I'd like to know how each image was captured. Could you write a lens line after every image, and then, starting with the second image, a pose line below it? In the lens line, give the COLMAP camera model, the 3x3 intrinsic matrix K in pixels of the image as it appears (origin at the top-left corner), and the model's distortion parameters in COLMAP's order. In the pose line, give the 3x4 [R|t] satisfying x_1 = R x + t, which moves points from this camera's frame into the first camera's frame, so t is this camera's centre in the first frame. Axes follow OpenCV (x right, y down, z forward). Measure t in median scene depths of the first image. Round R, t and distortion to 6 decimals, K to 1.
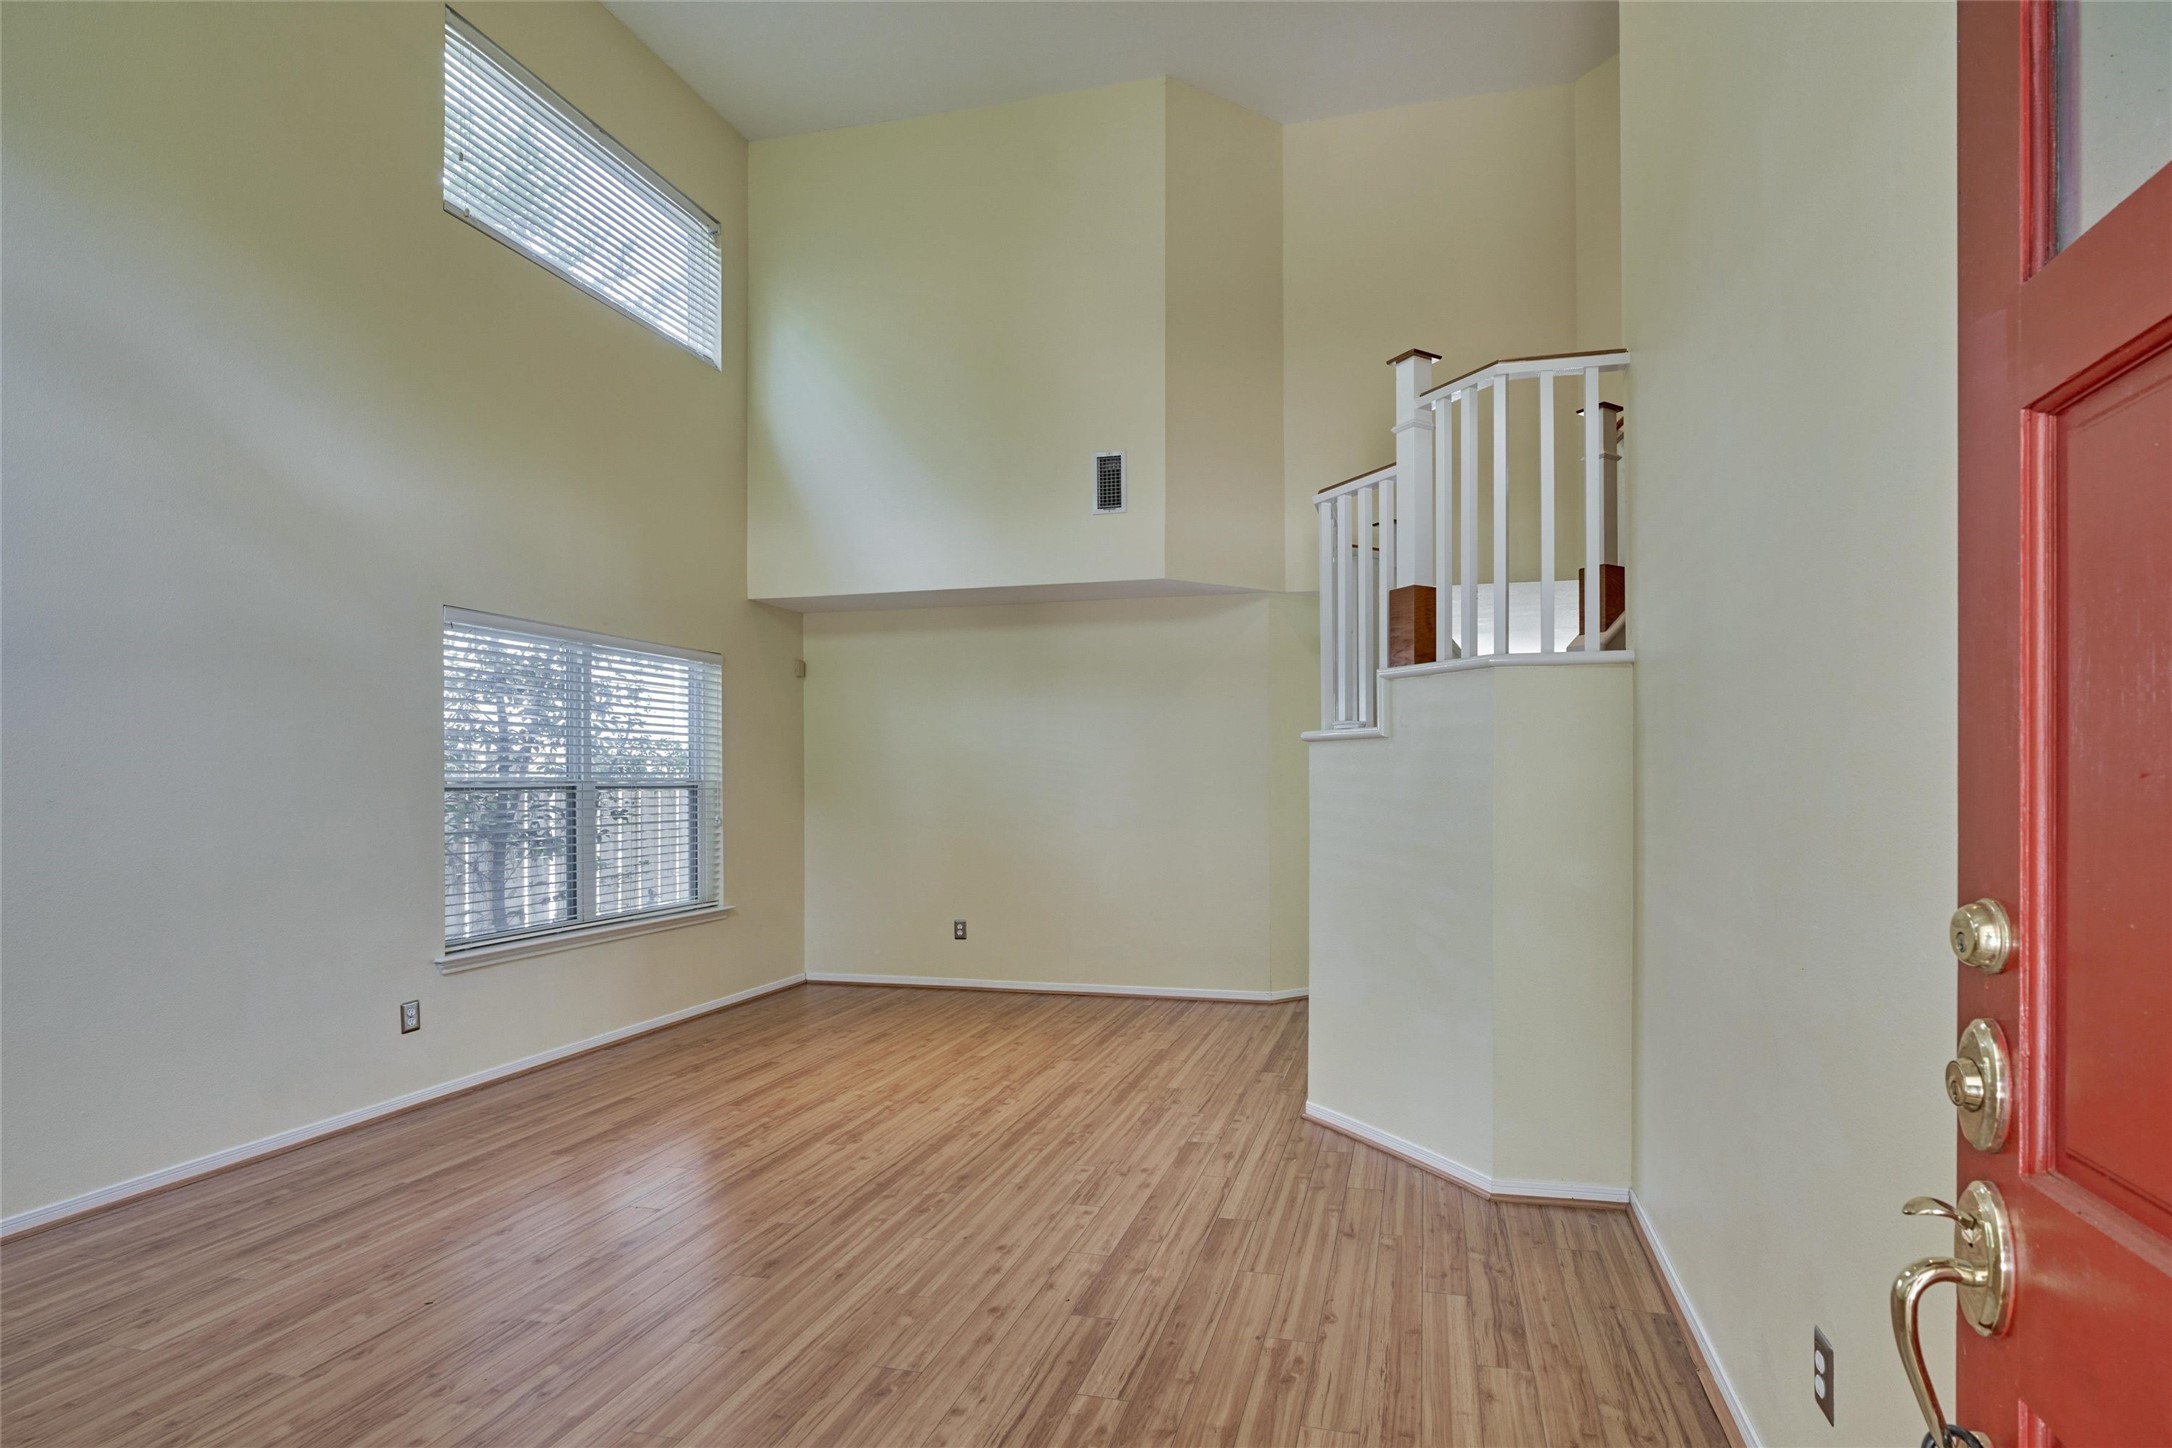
lens RADIAL K [[1049.2, 0, 1176.6], [0, 1049.2, 782.4], [0, 0, 1]] dist [-0.002217, 0.000051]
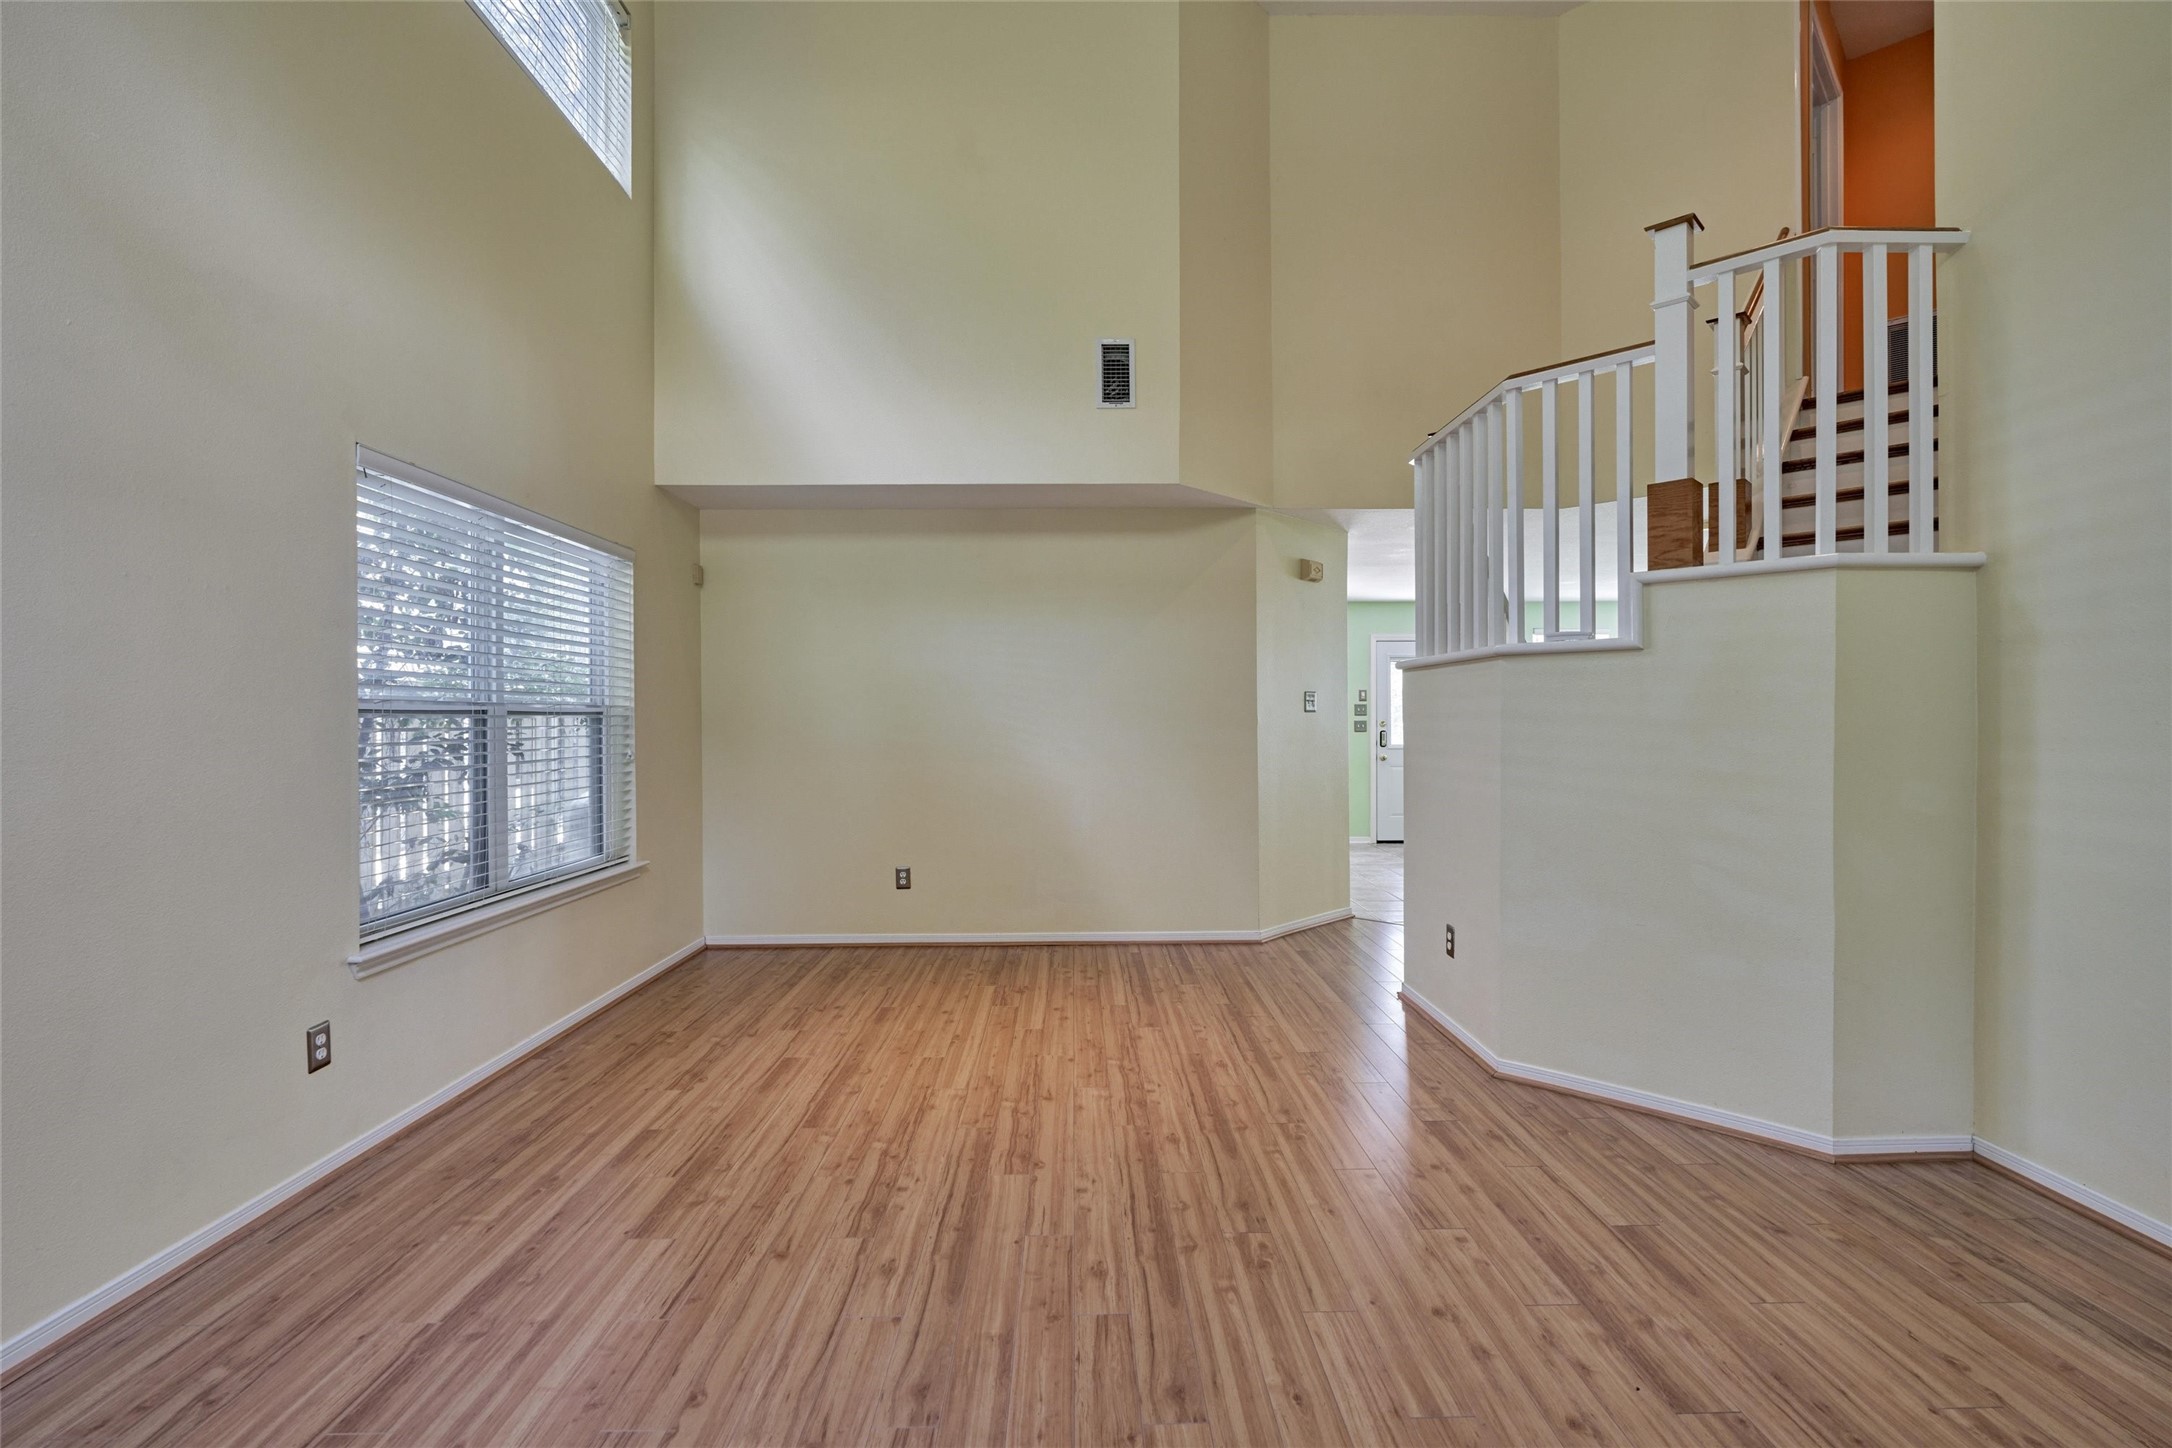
lens RADIAL K [[977.7, 0, 1091.1], [0, 977.7, 722.8], [0, 0, 1]] dist [-0.005168, 0.001407]
pose [[0.969491, -0.002401, 0.245115, -0.385725], [0.001972, 0.999996, 0.001997, 0.014405], [-0.245119, -0.001453, 0.969492, 0.258862]]
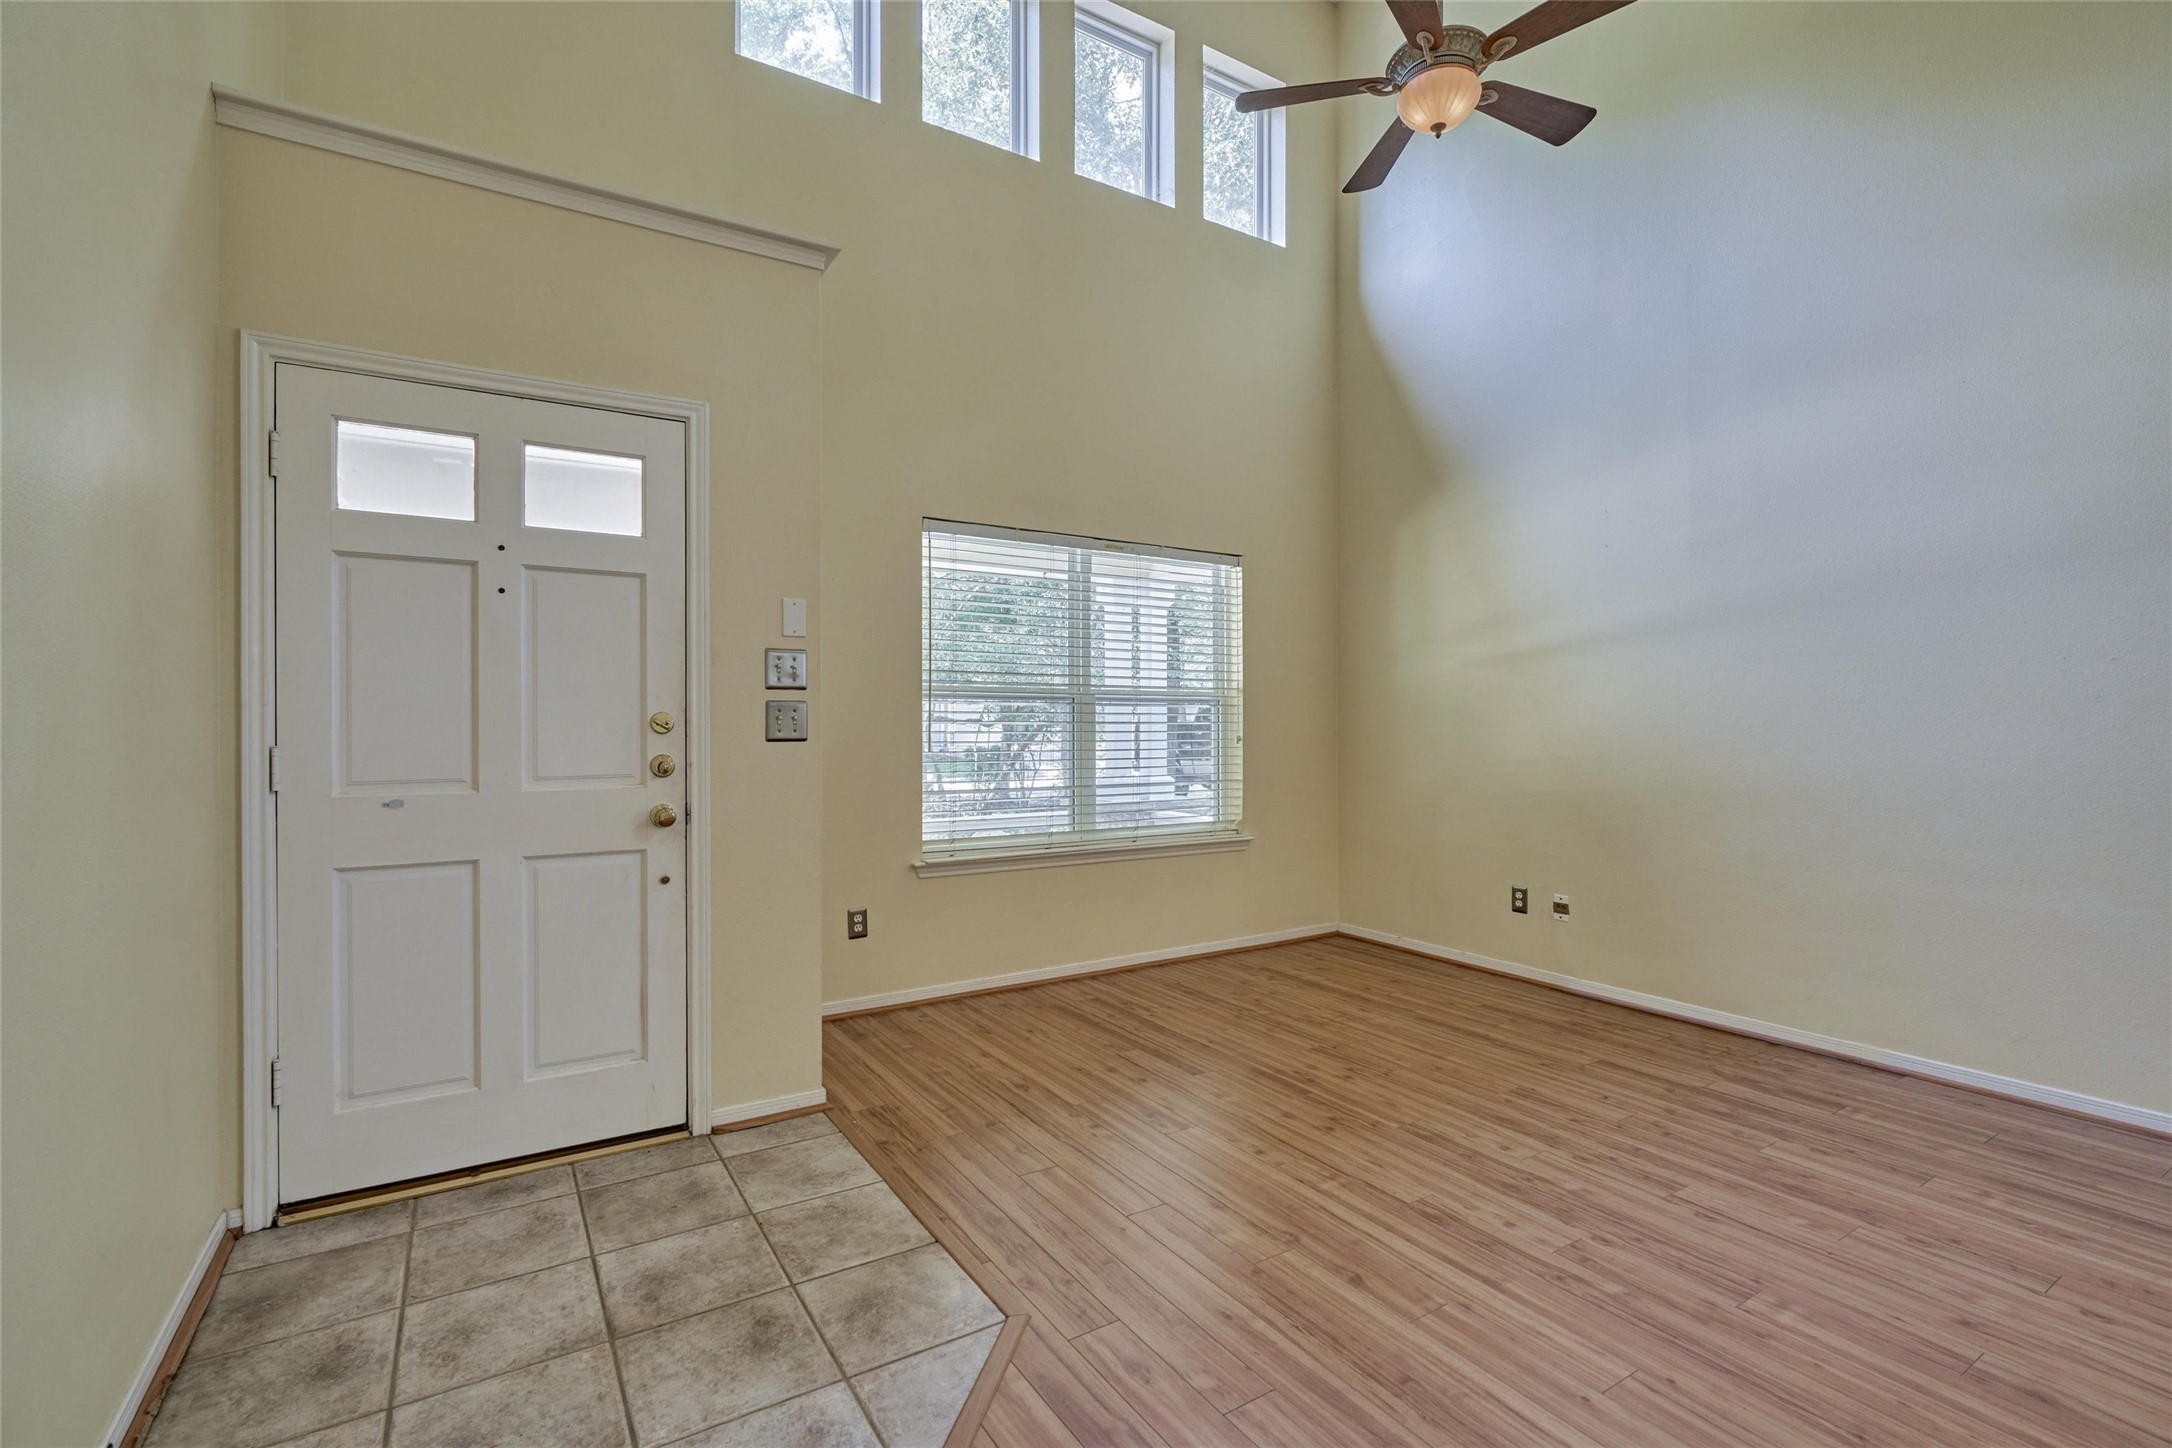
lens RADIAL K [[977.7, 0, 1091.1], [0, 977.7, 722.8], [0, 0, 1]] dist [-0.005168, 0.001407]
pose [[-0.698015, 0.003767, -0.716073, 0.187236], [0.001432, 0.999992, 0.003864, 0.026745], [0.716082, 0.001672, -0.698014, 0.676805]]
